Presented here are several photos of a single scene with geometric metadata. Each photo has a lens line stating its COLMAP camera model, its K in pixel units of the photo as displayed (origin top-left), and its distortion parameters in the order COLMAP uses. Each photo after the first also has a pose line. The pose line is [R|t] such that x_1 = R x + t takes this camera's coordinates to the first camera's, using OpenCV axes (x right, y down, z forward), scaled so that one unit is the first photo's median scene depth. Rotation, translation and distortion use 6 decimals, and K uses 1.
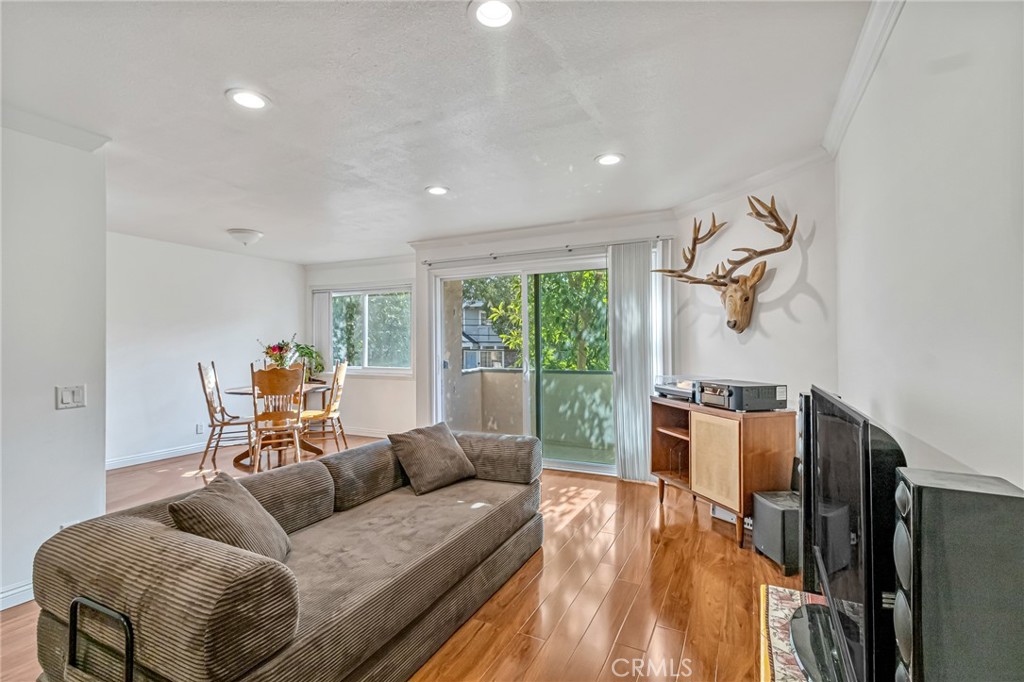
lens RADIAL K [[462.0, 0, 515.1], [0, 462.0, 334.4], [0, 0, 1]] dist [0.012970, -0.000095]
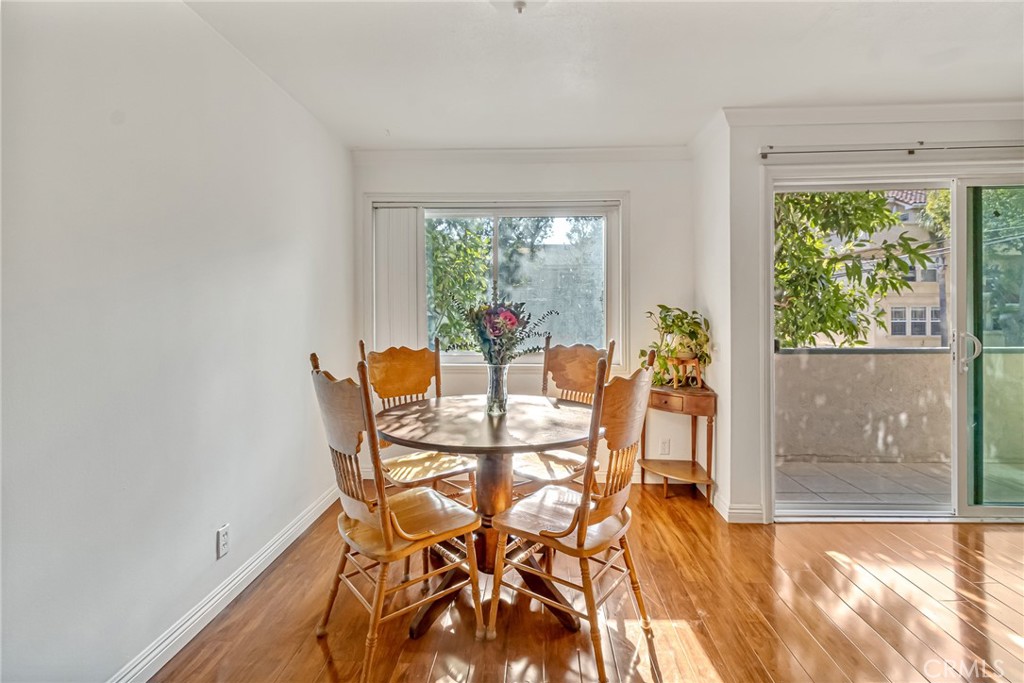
lens RADIAL K [[462.0, 0, 515.1], [0, 462.0, 334.9], [0, 0, 1]] dist [0.012970, -0.000095]
pose [[0.908888, -0.021842, 0.416469, -0.981544], [-0.003848, 0.998146, 0.060746, 0.023412], [-0.417024, -0.056814, 0.907118, 0.968334]]
